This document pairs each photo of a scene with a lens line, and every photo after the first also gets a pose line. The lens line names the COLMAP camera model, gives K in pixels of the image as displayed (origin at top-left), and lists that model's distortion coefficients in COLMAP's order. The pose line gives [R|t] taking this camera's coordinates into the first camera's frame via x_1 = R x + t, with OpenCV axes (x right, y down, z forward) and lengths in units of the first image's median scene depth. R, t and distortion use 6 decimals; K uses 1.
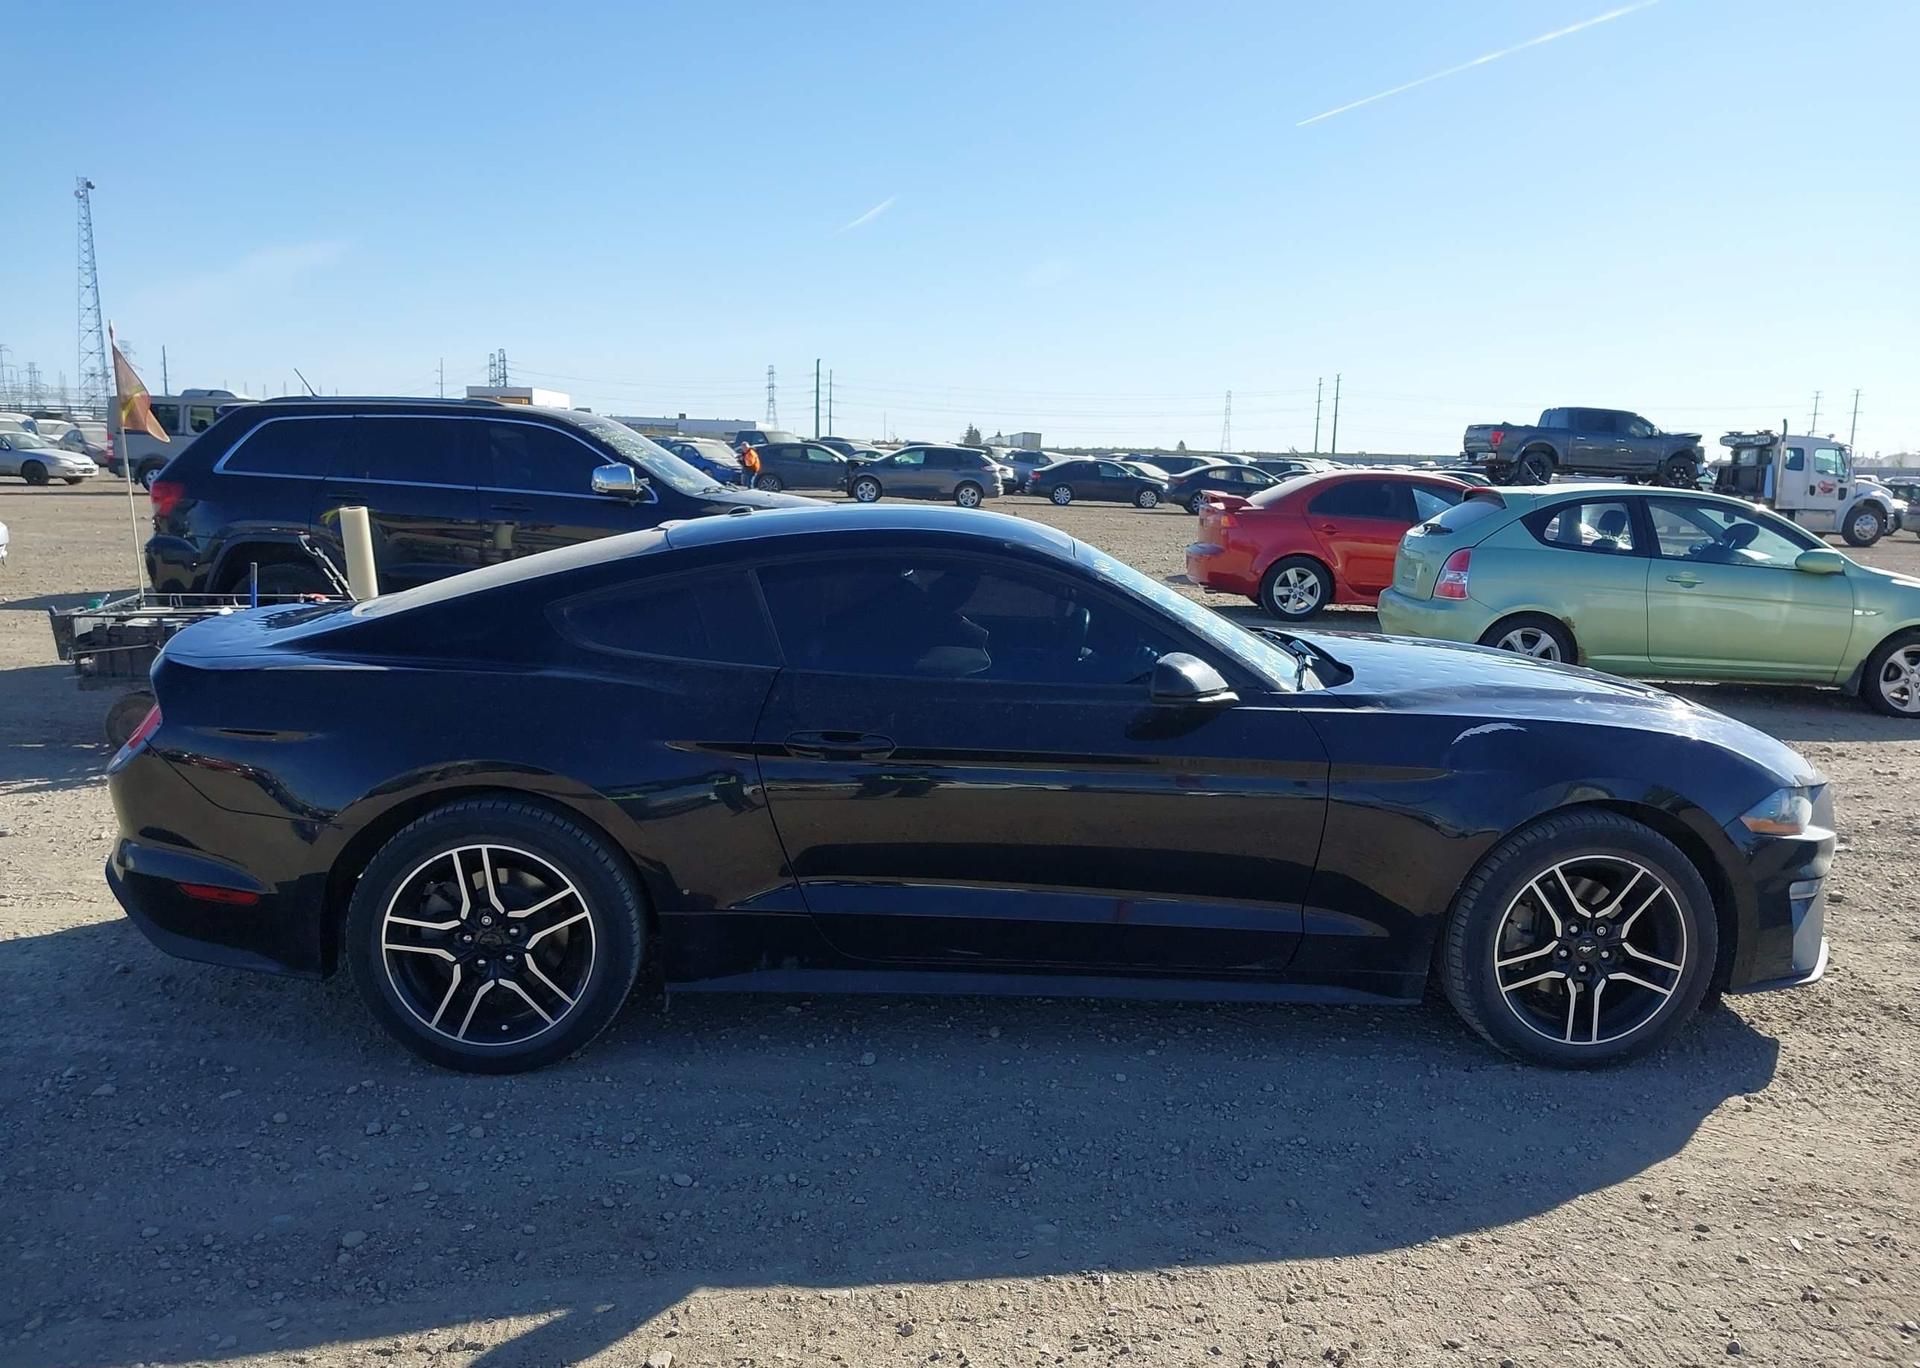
lens RADIAL K [[1522.7, 0, 987.6], [0, 1522.7, 666.3], [0, 0, 1]] dist [0.136707, -0.259159]
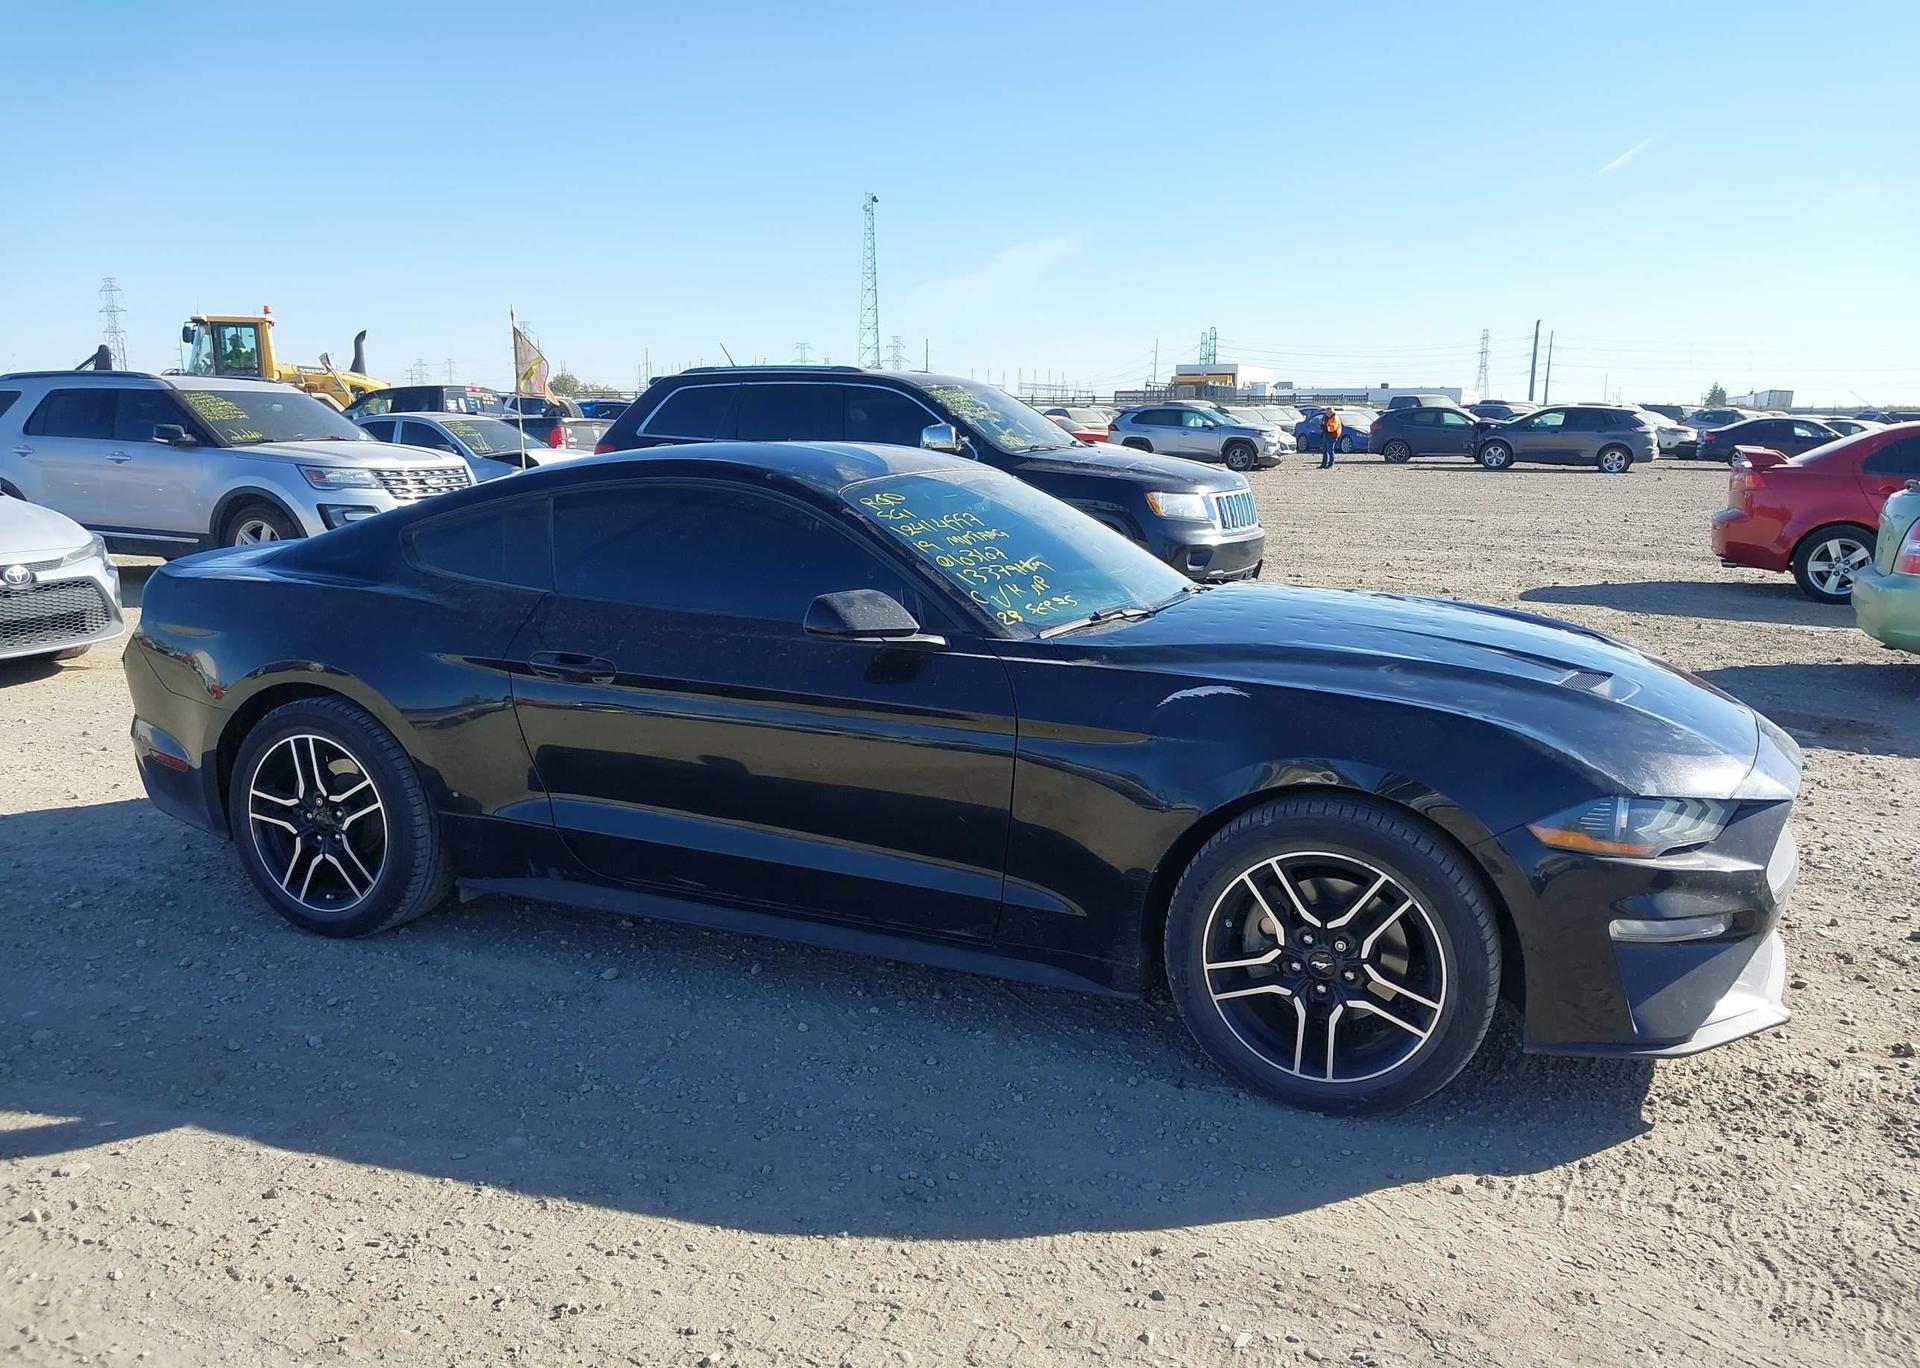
lens RADIAL K [[1522.7, 0, 987.6], [0, 1522.7, 666.3], [0, 0, 1]] dist [0.136707, -0.259159]
pose [[0.892638, 0.054551, -0.447460, 0.589063], [-0.047055, 0.998504, 0.027858, 0.008313], [0.448311, -0.003812, 0.893870, 0.183580]]
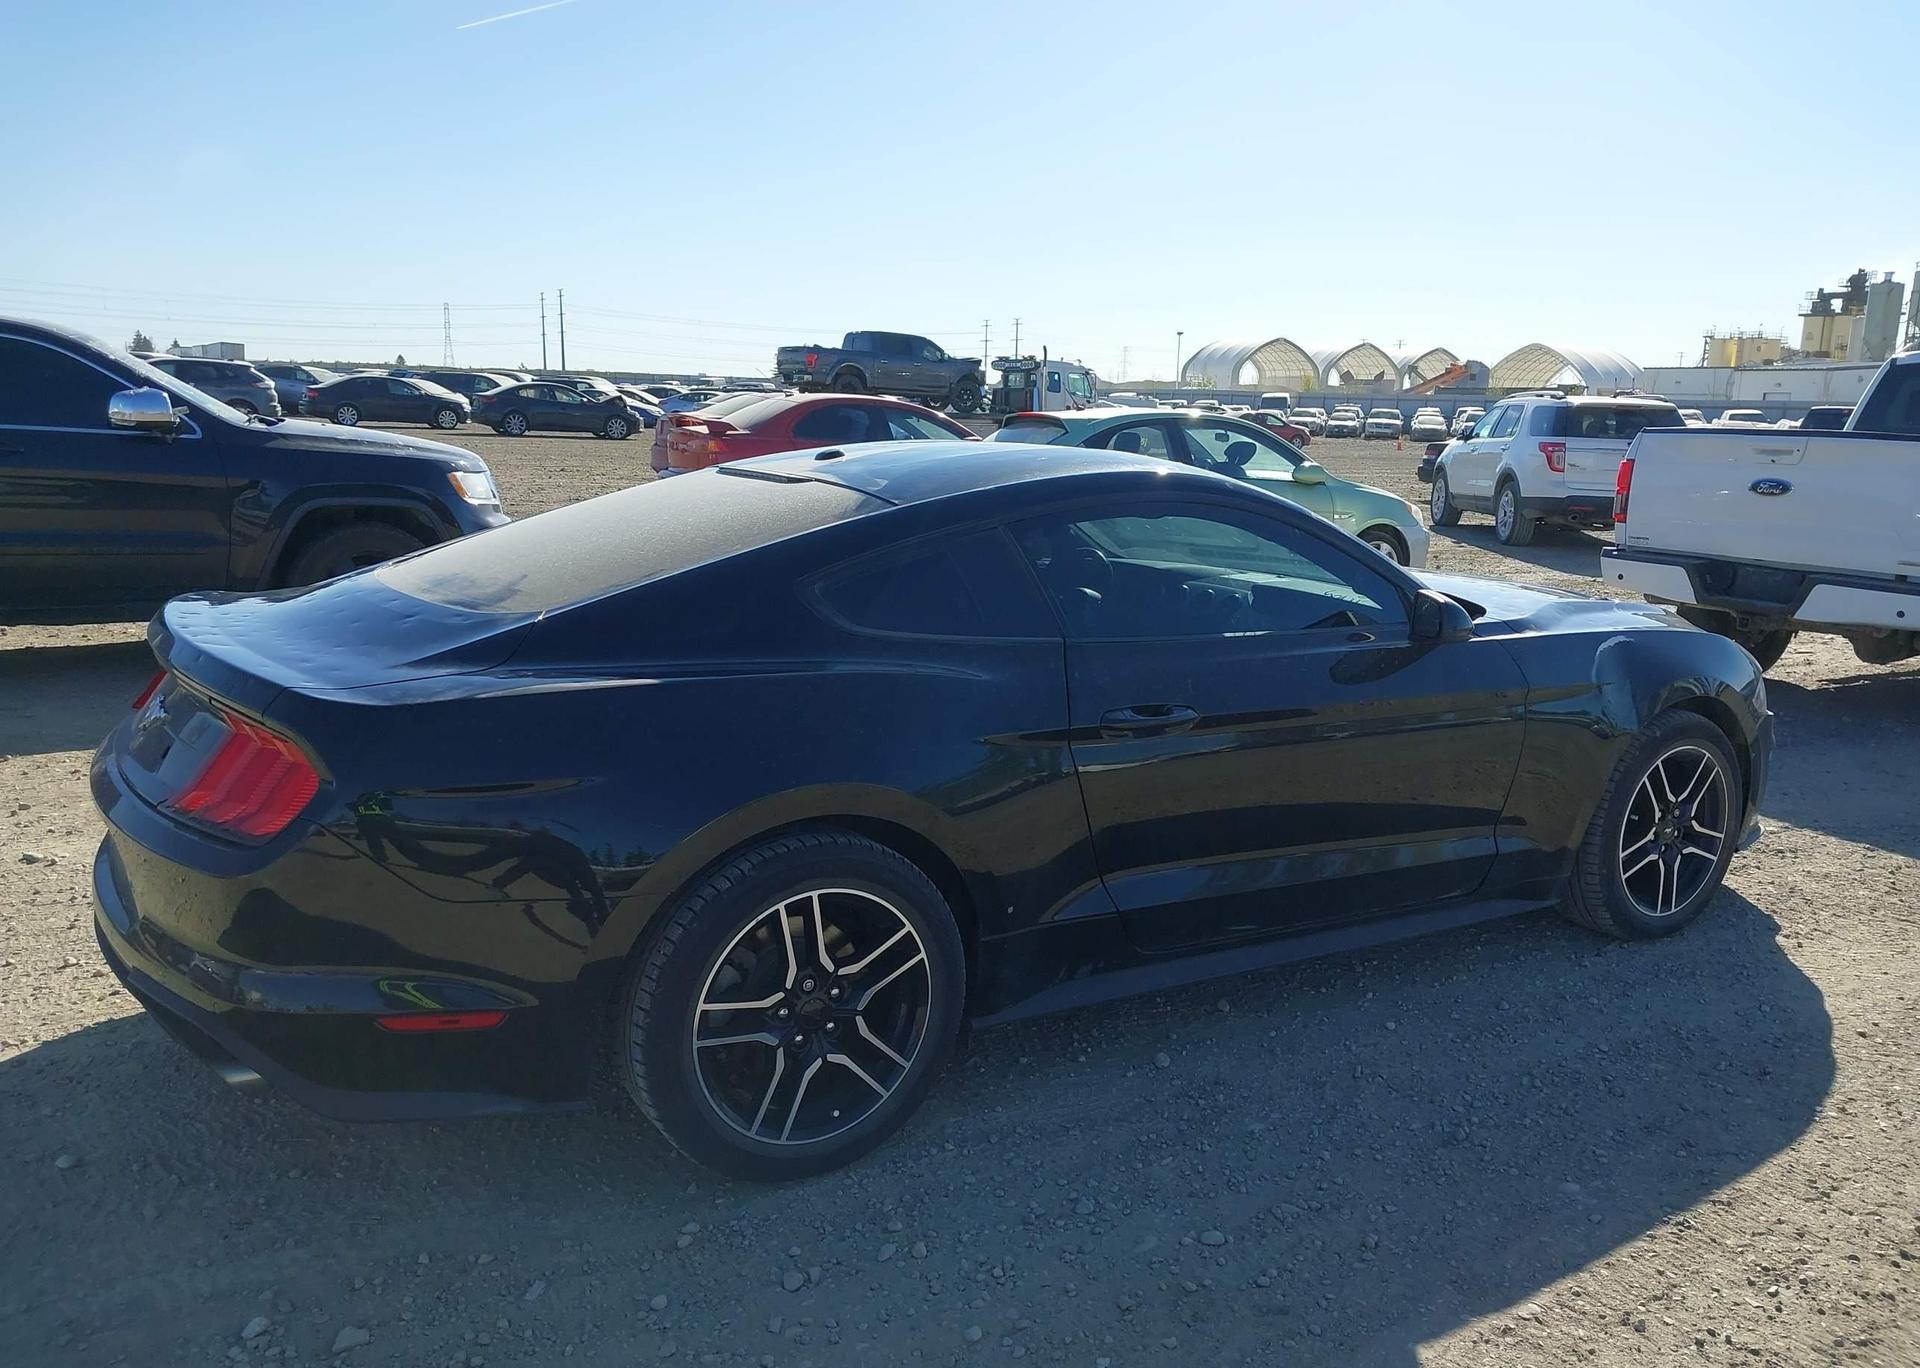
lens RADIAL K [[1522.7, 0, 987.6], [0, 1522.7, 666.3], [0, 0, 1]] dist [0.136707, -0.259159]
pose [[0.876299, -0.087825, 0.473696, -0.565475], [0.063028, 0.995692, 0.068008, -0.042917], [-0.477628, -0.029739, 0.878059, 0.254652]]
